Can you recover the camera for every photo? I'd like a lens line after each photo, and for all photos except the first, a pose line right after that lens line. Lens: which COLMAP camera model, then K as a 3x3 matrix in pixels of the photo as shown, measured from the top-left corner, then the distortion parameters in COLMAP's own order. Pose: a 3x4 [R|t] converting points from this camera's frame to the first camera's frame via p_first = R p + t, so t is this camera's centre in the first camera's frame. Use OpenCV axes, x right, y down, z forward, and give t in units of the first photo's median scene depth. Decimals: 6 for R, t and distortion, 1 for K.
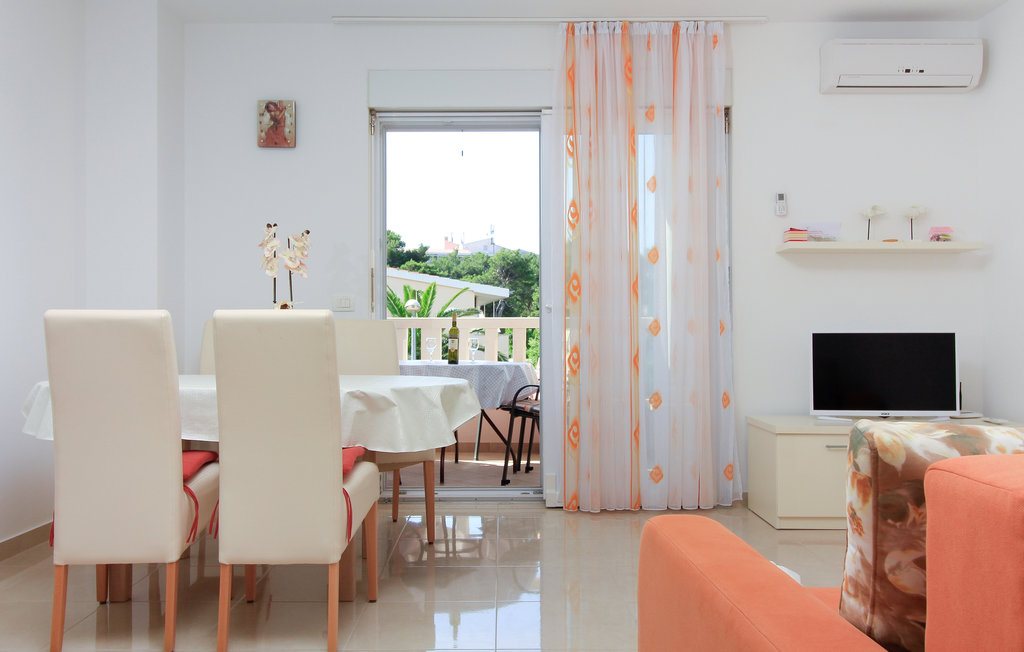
lens RADIAL K [[802.7, 0, 512.0], [0, 802.7, 326.0], [0, 0, 1]] dist [0.008821, 0.006128]
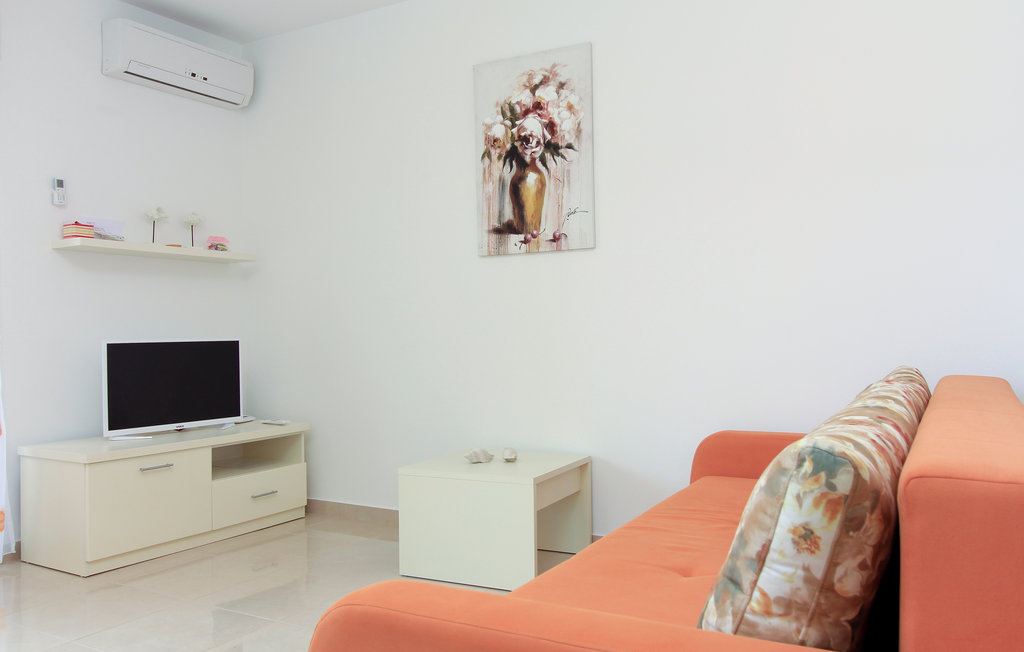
lens RADIAL K [[802.7, 0, 512.0], [0, 802.7, 326.0], [0, 0, 1]] dist [0.008821, 0.006128]
pose [[0.549883, 0.000354, 0.835241, -0.119723], [0.004754, 0.999982, -0.003554, -0.005117], [-0.835228, 0.005925, 0.549872, 0.143379]]
